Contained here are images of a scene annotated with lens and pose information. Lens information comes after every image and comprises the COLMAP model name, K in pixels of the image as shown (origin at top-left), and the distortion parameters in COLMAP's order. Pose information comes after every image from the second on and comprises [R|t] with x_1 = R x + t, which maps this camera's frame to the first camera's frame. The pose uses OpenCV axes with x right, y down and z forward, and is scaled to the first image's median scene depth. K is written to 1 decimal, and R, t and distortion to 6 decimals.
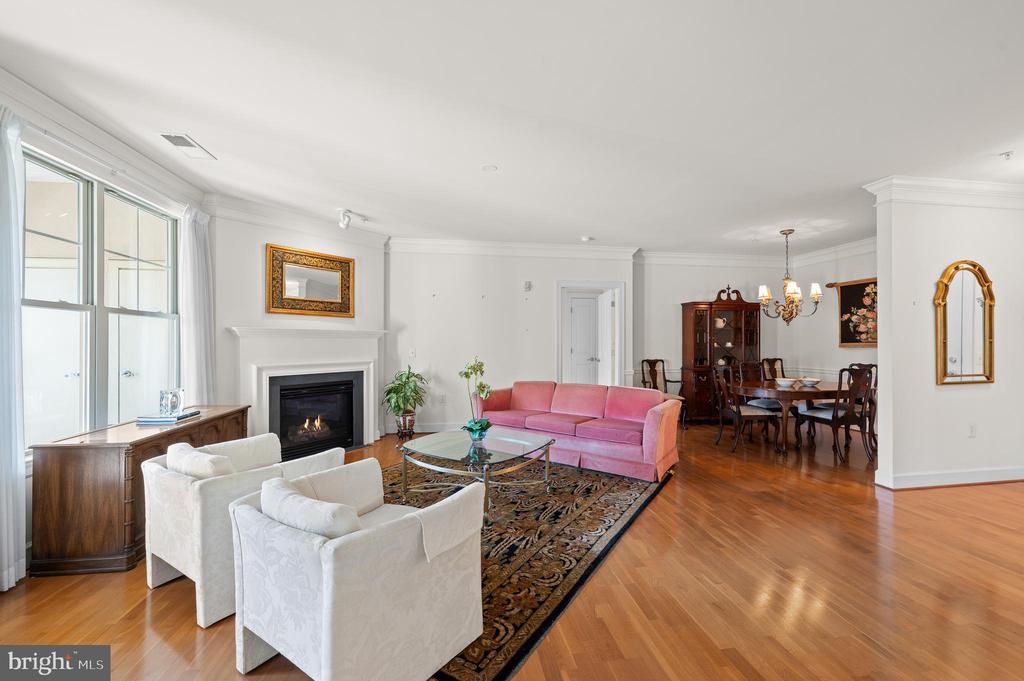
lens RADIAL K [[413.0, 0, 517.0], [0, 413.0, 343.3], [0, 0, 1]] dist [-0.001972, -0.000209]
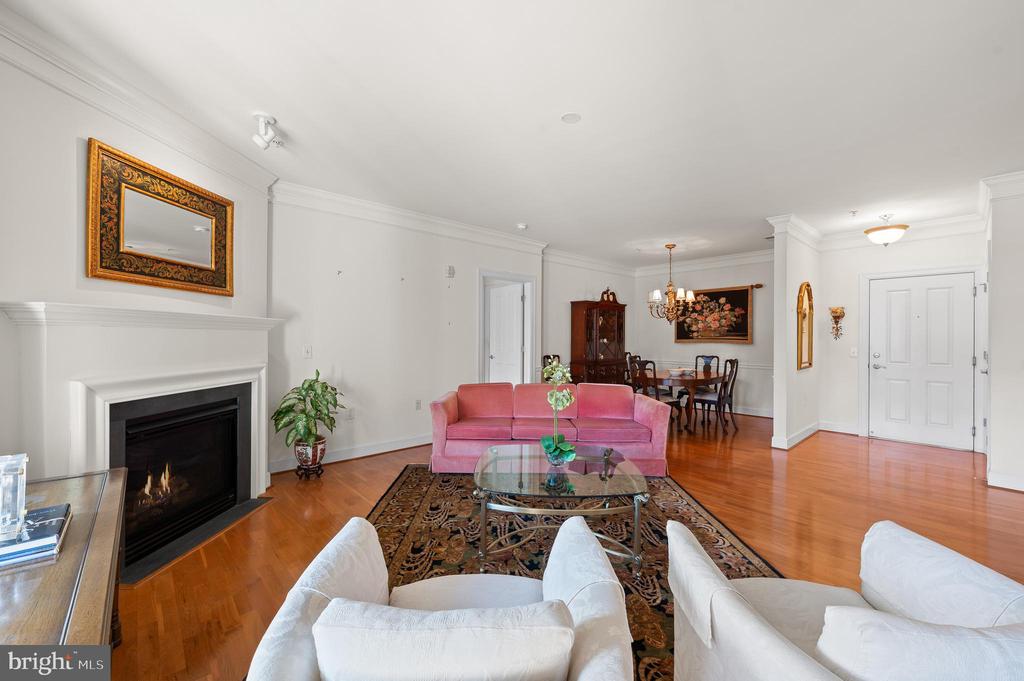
lens RADIAL K [[409.9, 0, 515.0], [0, 409.9, 339.2], [0, 0, 1]] dist [-0.003914, -0.000442]
pose [[0.837755, 0.002677, 0.546040, -0.345872], [-0.003062, 0.999995, -0.000206, 0.000397], [-0.546038, -0.001499, 0.837759, 0.236530]]
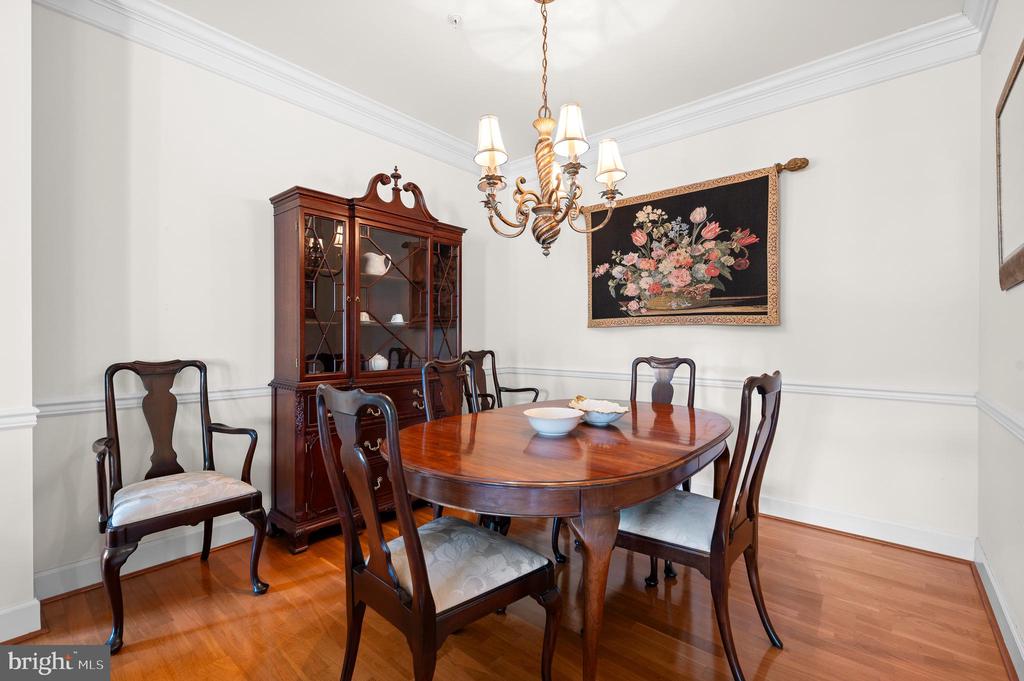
lens RADIAL K [[440.3, 0, 516.6], [0, 440.3, 340.1], [0, 0, 1]] dist [-0.000984, -0.000005]
pose [[0.758096, -0.002127, 0.652140, 0.368682], [0.000929, 0.999997, 0.002181, 0.026962], [-0.652143, -0.001047, 0.758096, 0.687182]]
